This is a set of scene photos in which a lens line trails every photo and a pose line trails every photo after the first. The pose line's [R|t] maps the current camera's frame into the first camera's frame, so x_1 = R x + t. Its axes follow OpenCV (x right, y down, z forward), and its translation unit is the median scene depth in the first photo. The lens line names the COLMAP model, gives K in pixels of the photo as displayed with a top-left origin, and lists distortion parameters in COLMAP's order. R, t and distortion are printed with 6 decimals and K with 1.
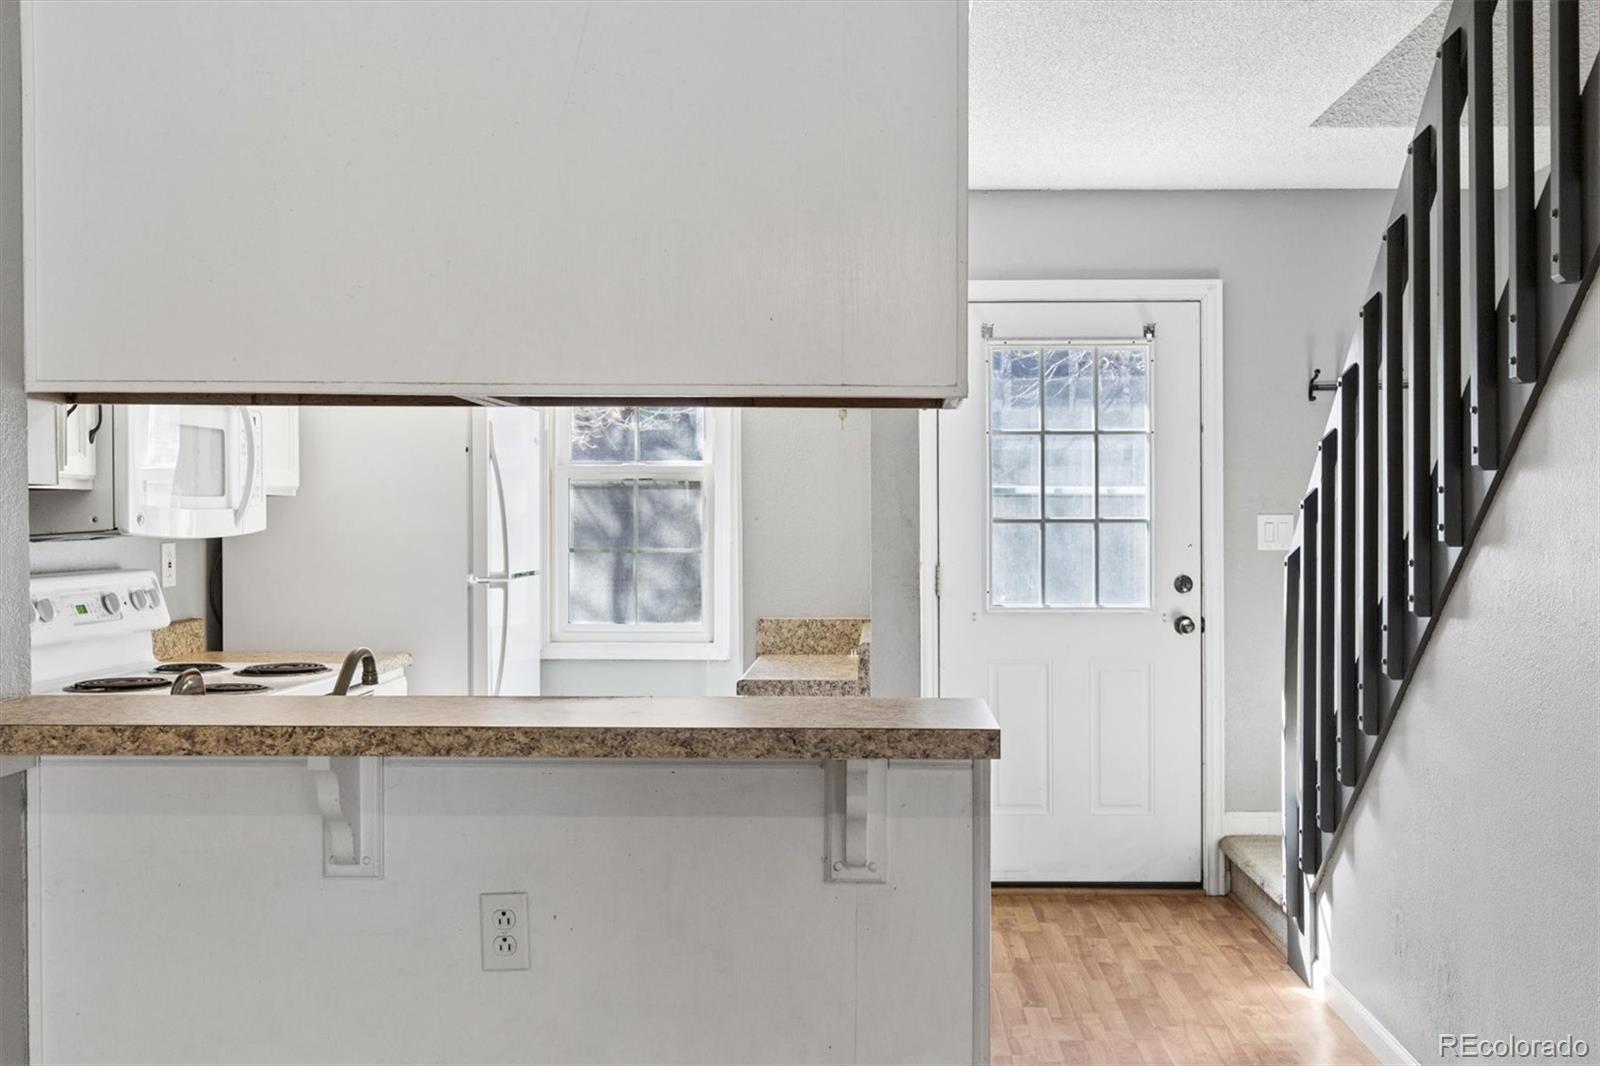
lens RADIAL K [[1552.2, 0, 873.6], [0, 1552.2, 513.6], [0, 0, 1]] dist [0.008521, -0.003147]
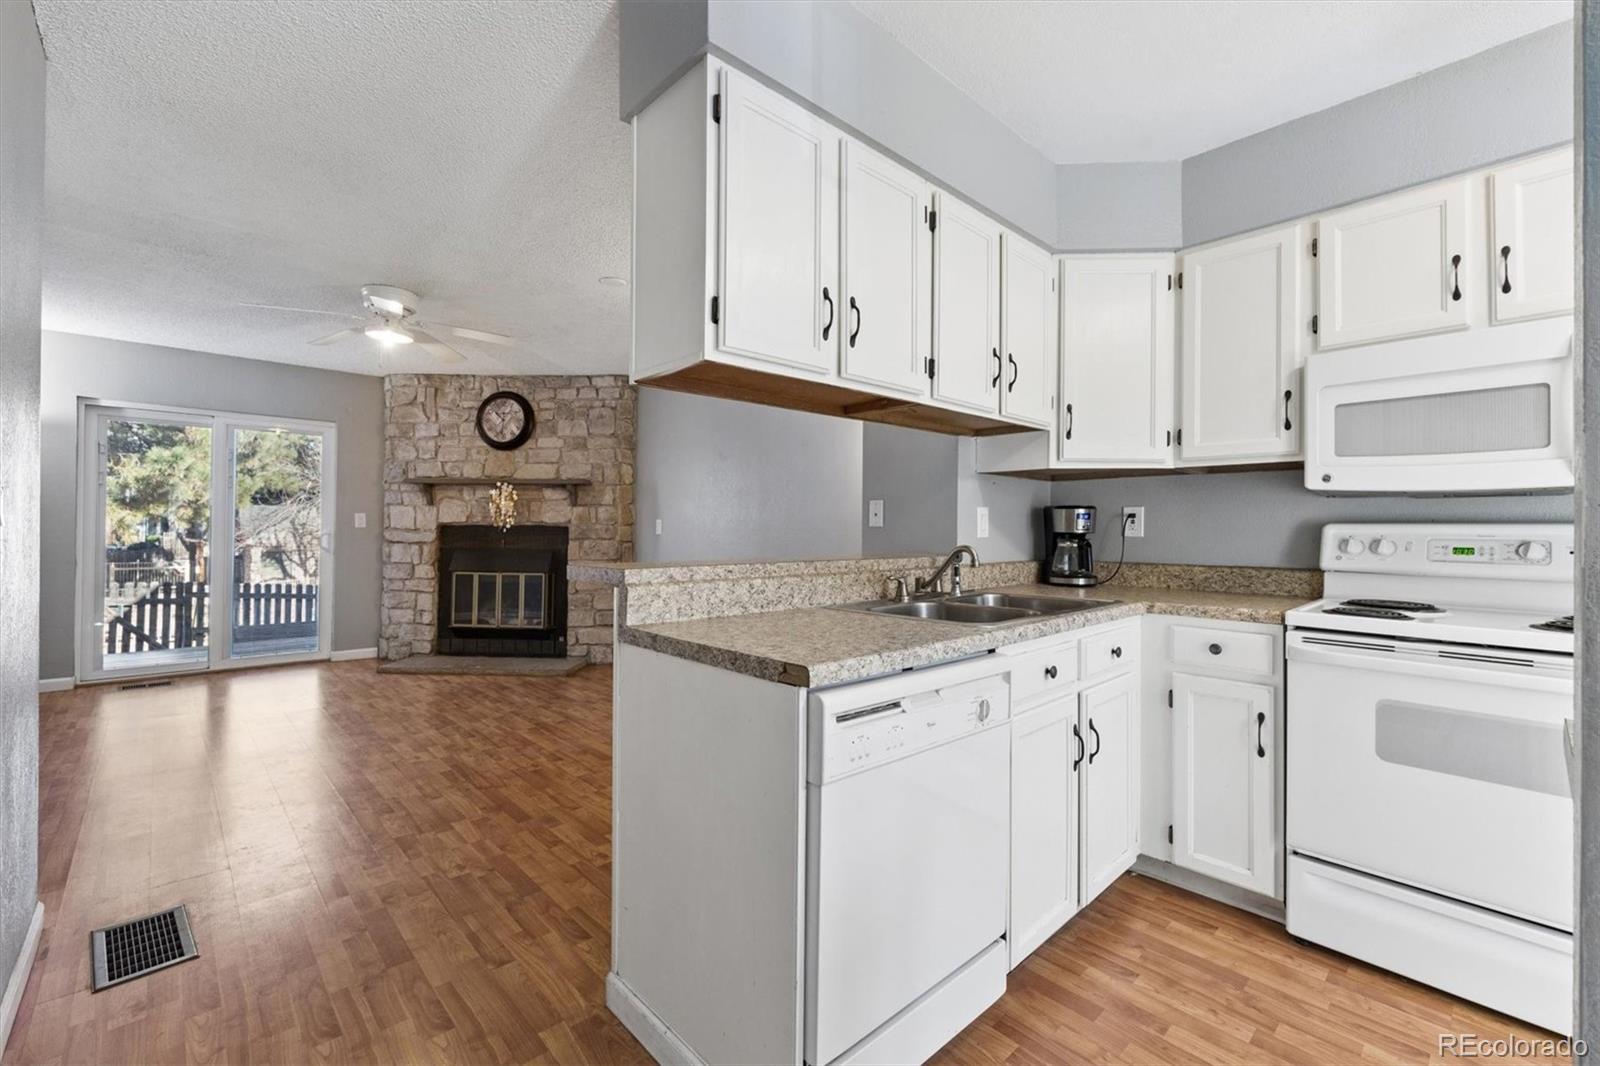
lens RADIAL K [[682.6, 0, 782.3], [0, 682.6, 521.6], [0, 0, 1]] dist [0.014716, -0.000147]
pose [[-0.739909, -0.014953, -0.672541, 0.216586], [-0.009398, 0.999885, -0.011890, 0.039936], [0.672641, -0.002477, -0.739964, 0.837286]]
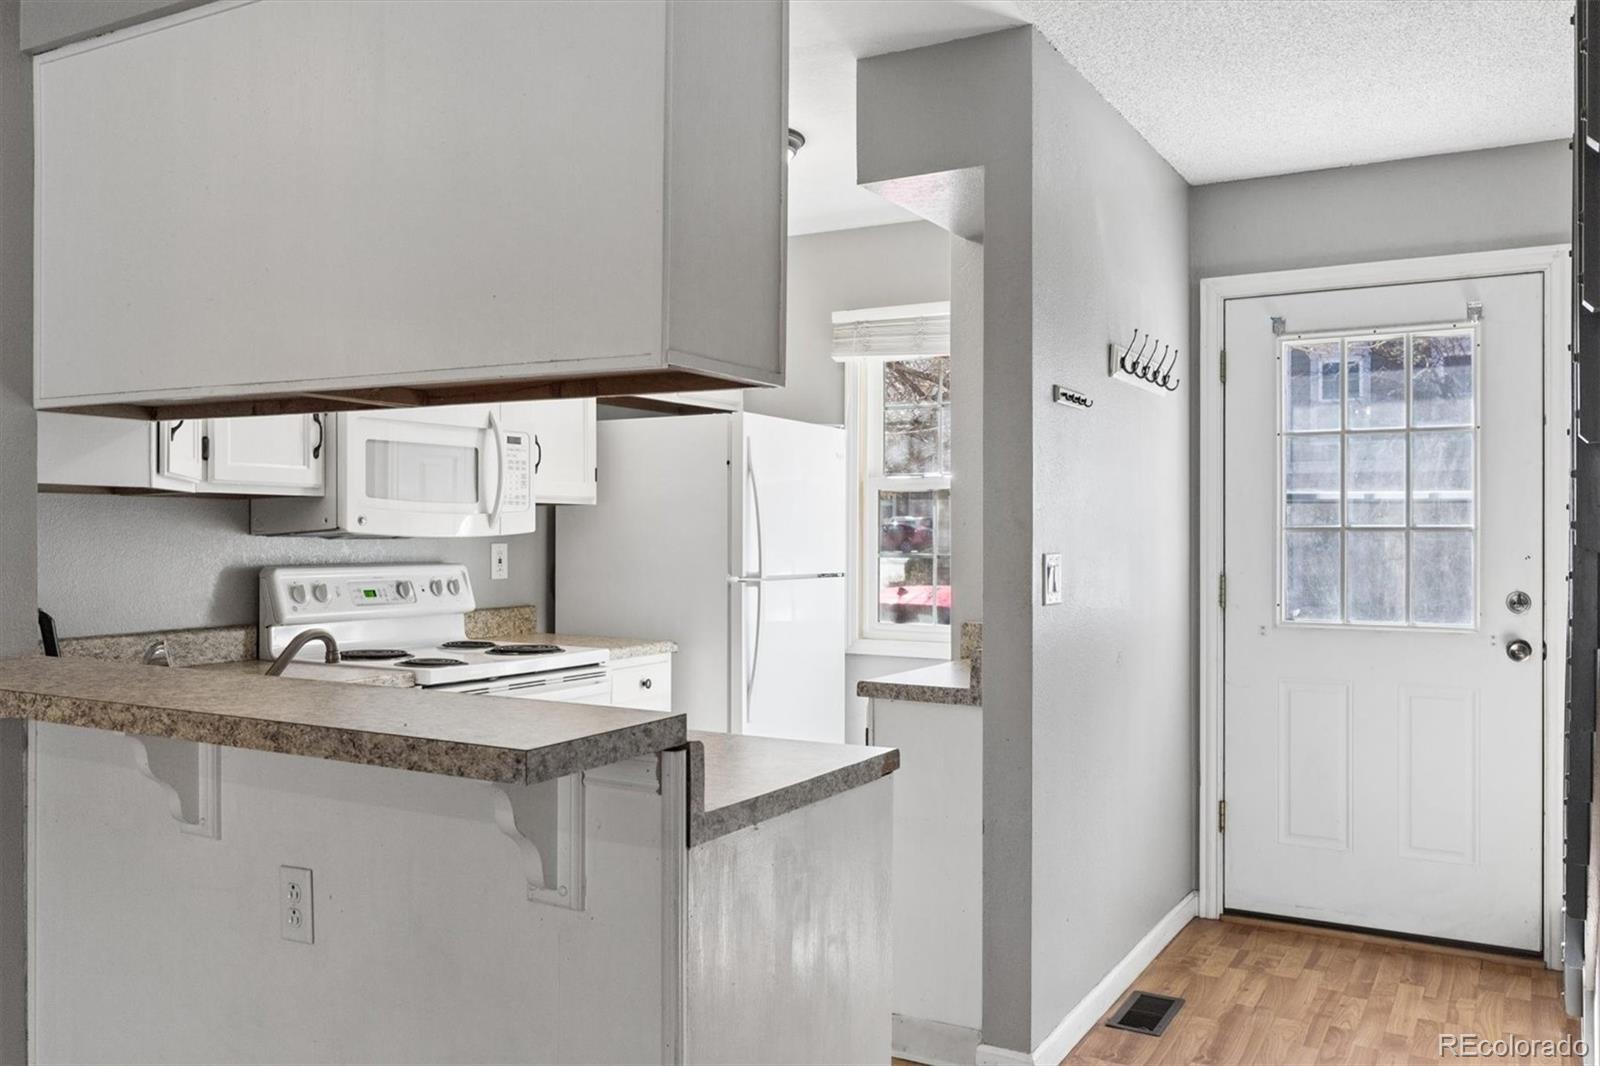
lens RADIAL K [[1308.1, 0, 800.0], [0, 1308.1, 533.0], [0, 0, 1]] dist [0.005985, -0.001742]
pose [[0.870142, 0.002623, -0.492795, 0.249465], [-0.002815, 0.999996, 0.000351, 0.009217], [0.492794, 0.001082, 0.870145, 0.203540]]
